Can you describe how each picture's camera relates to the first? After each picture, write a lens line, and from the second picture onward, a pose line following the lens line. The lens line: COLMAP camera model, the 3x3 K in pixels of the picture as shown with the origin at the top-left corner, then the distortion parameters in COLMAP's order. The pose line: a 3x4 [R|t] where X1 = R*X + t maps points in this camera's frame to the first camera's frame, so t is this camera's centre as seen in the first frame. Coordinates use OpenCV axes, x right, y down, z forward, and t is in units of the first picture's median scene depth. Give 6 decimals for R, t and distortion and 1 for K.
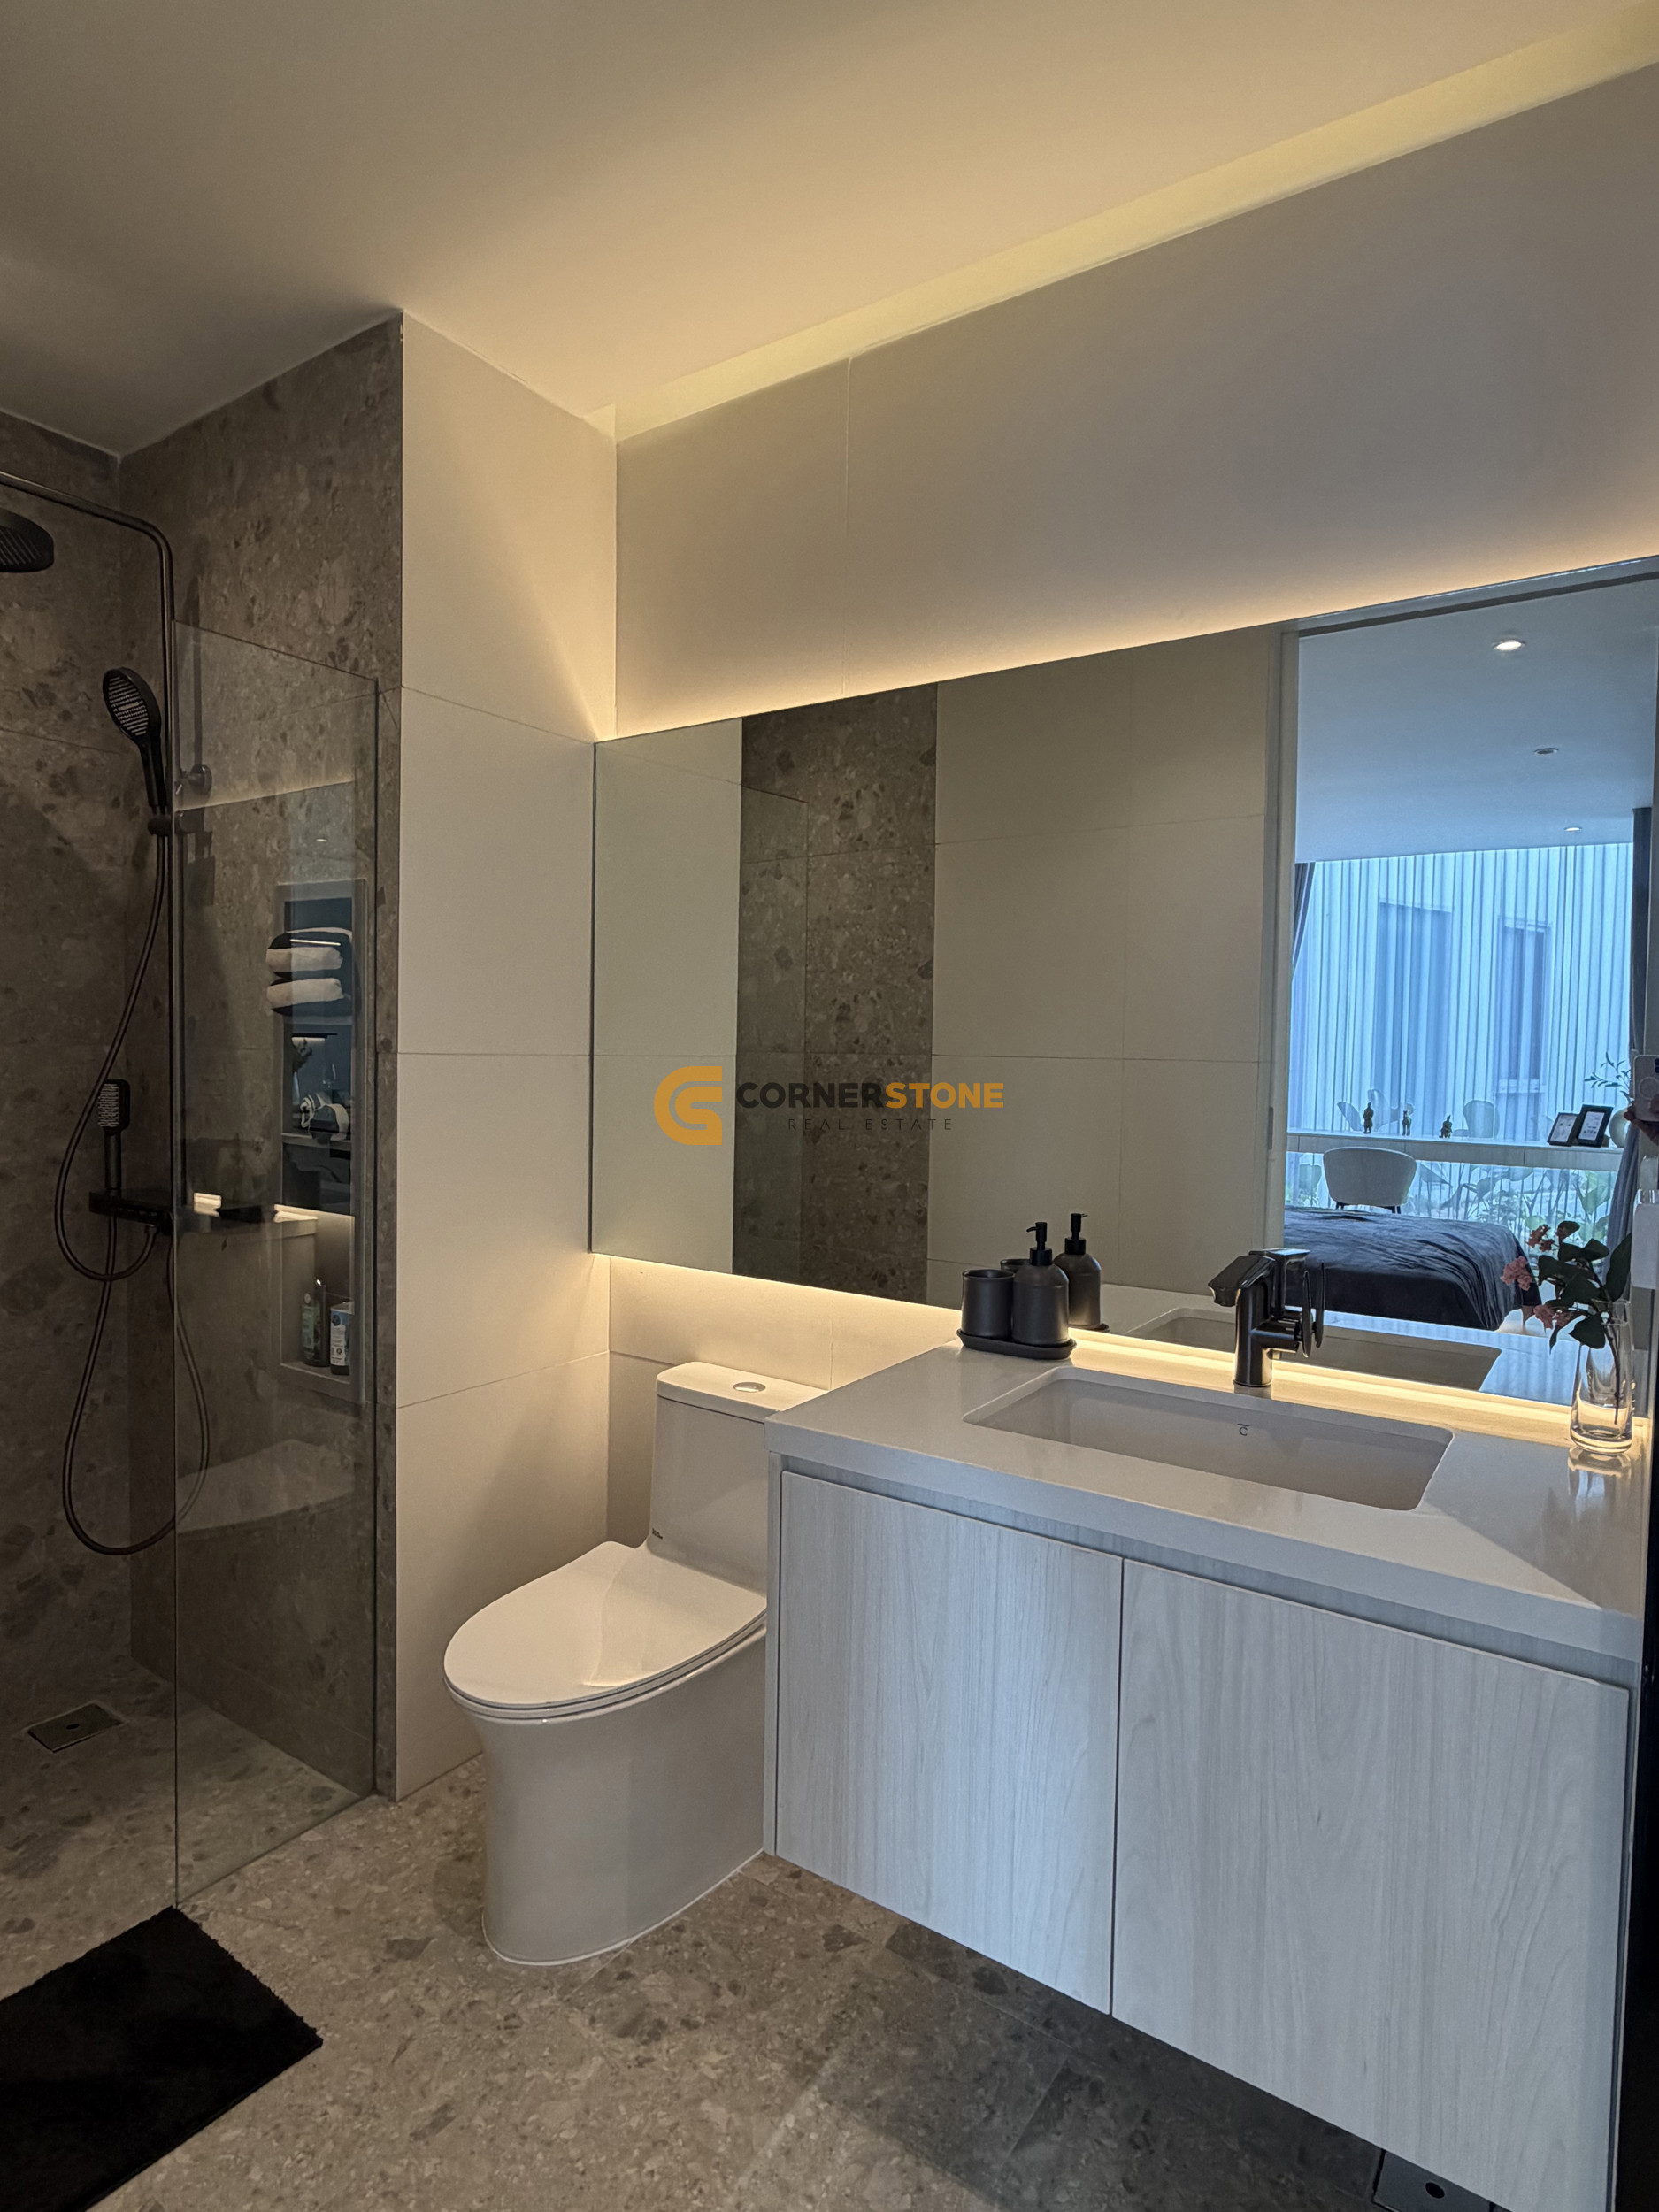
lens RADIAL K [[1209.8, 0, 832.3], [0, 1209.8, 1106.2], [0, 0, 1]] dist [0.000007, 0.001686]
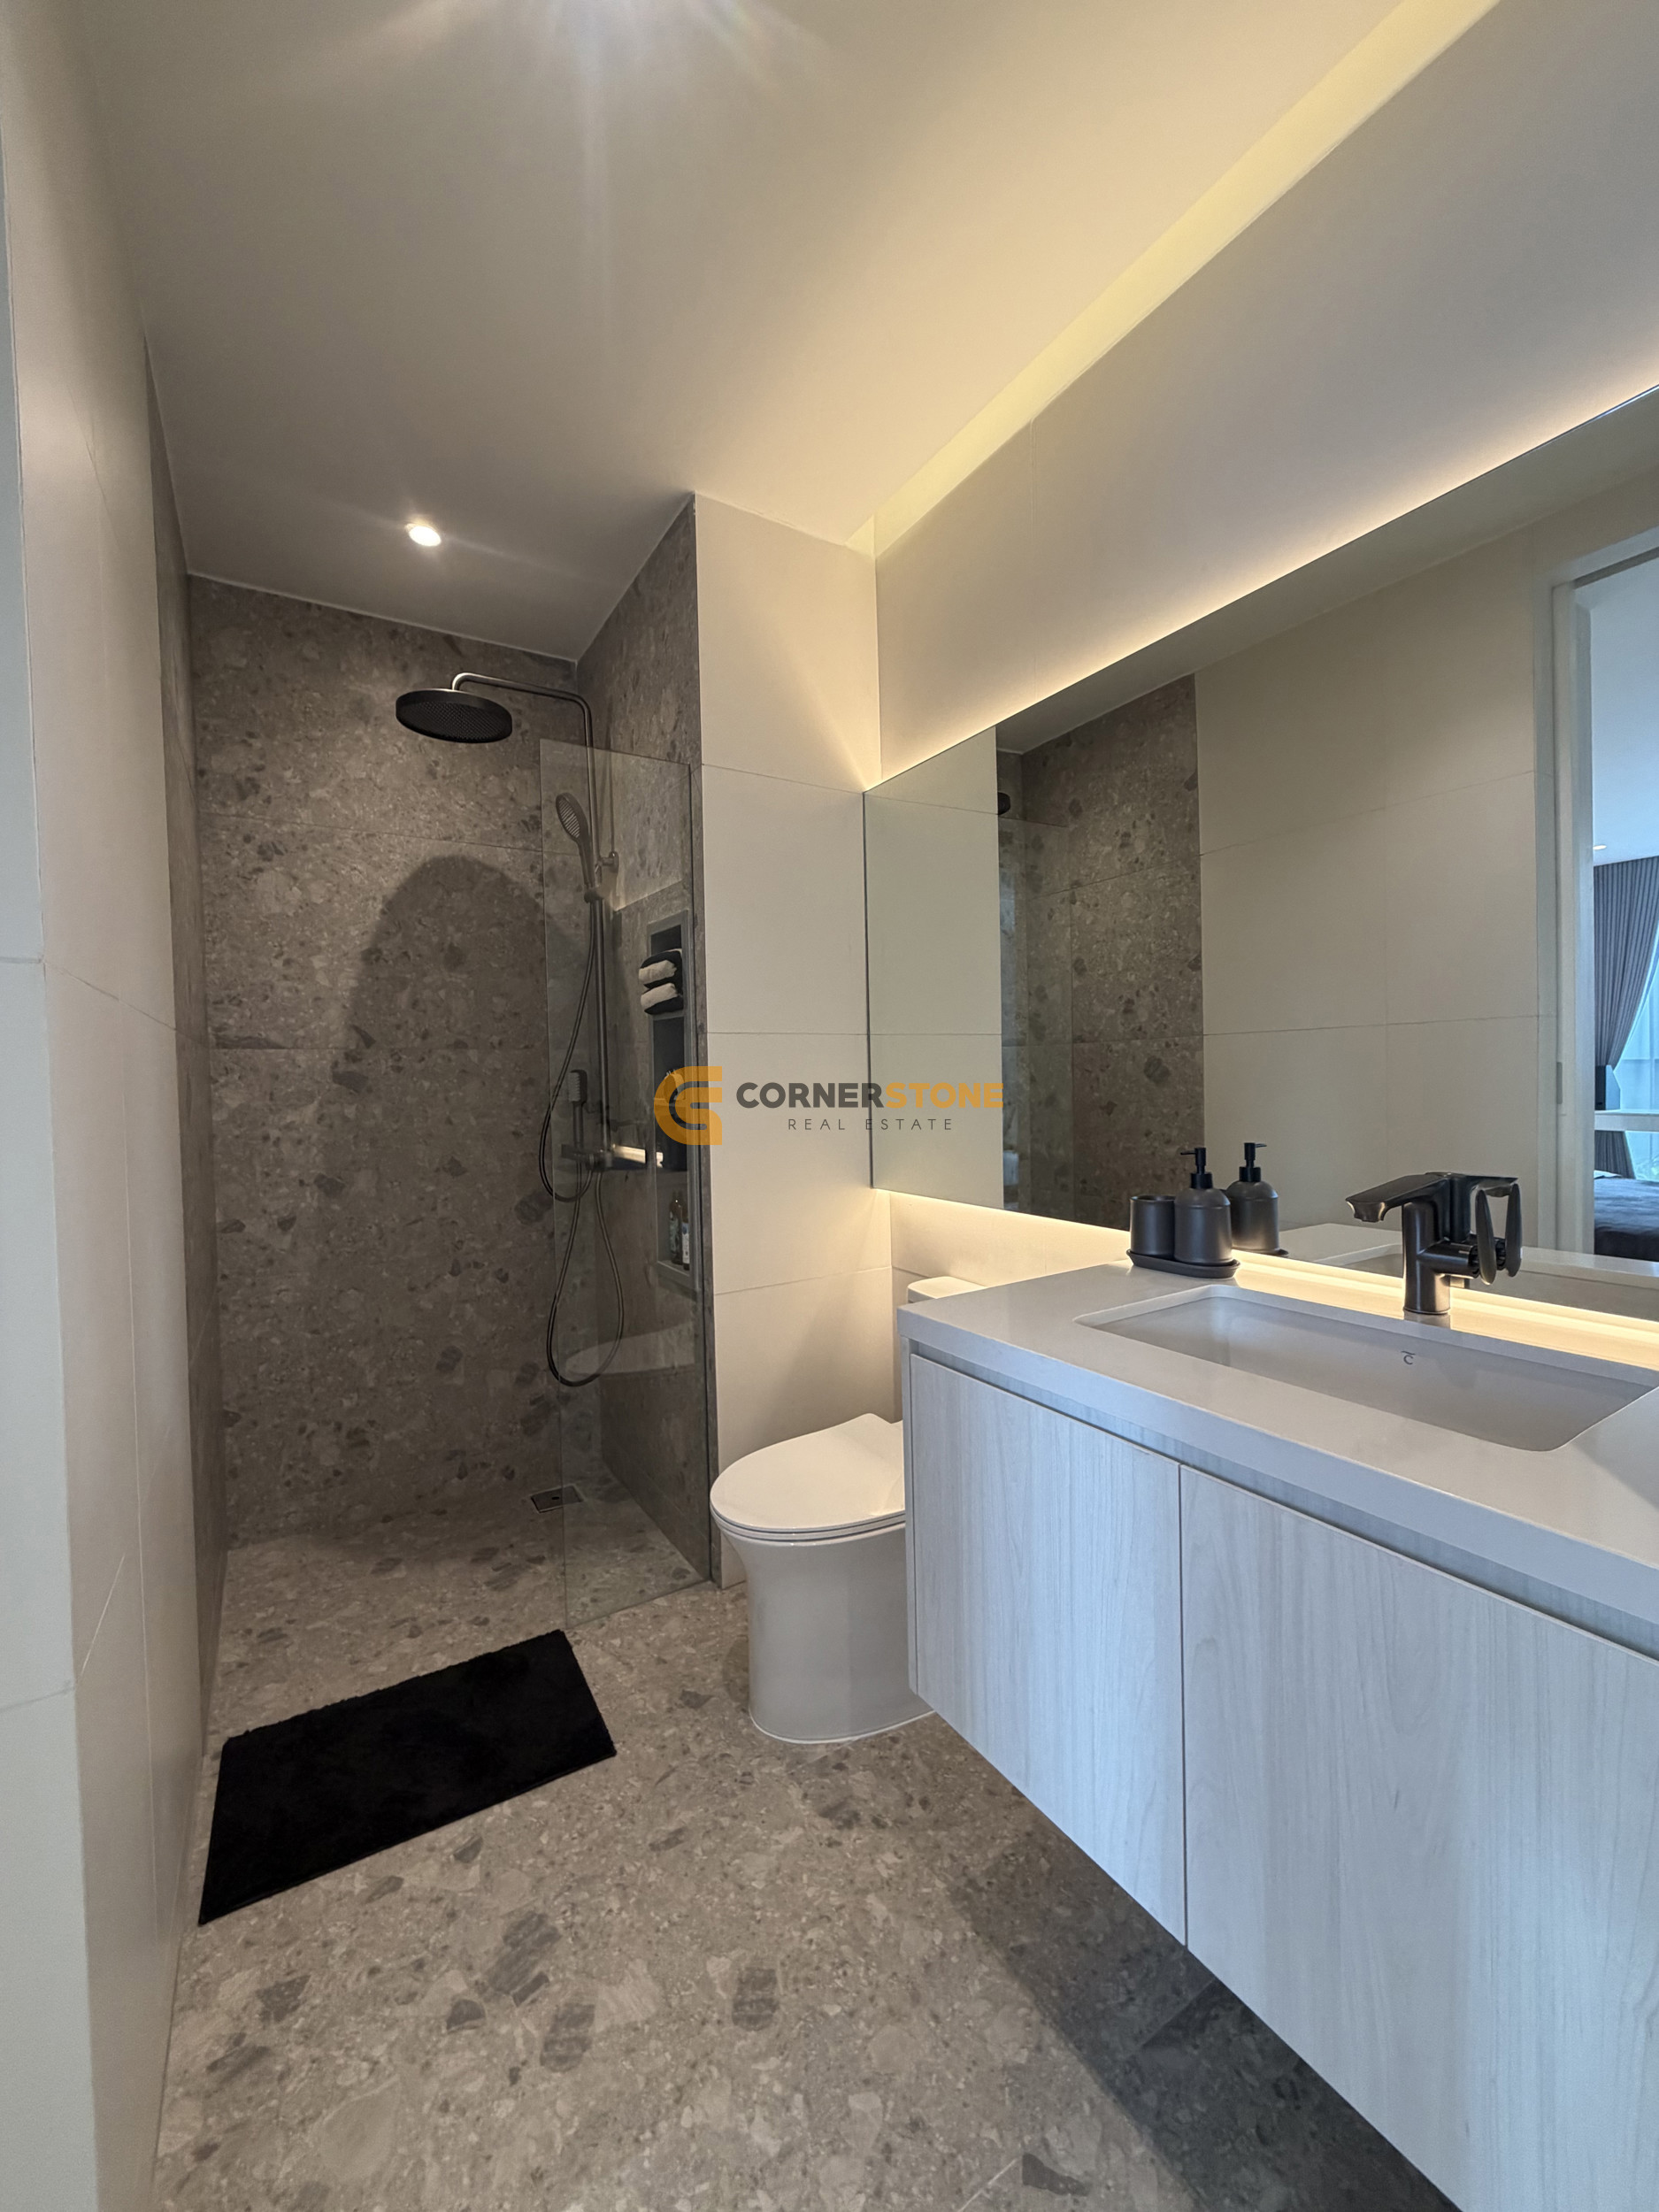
lens RADIAL K [[878.4, 0, 836.8], [0, 878.4, 1103.6], [0, 0, 1]] dist [-0.001352, 0.001258]
pose [[0.915300, -0.026640, -0.401891, 0.167384], [0.019009, 0.999556, -0.022964, 0.060404], [0.402324, 0.013379, 0.915399, 0.152371]]
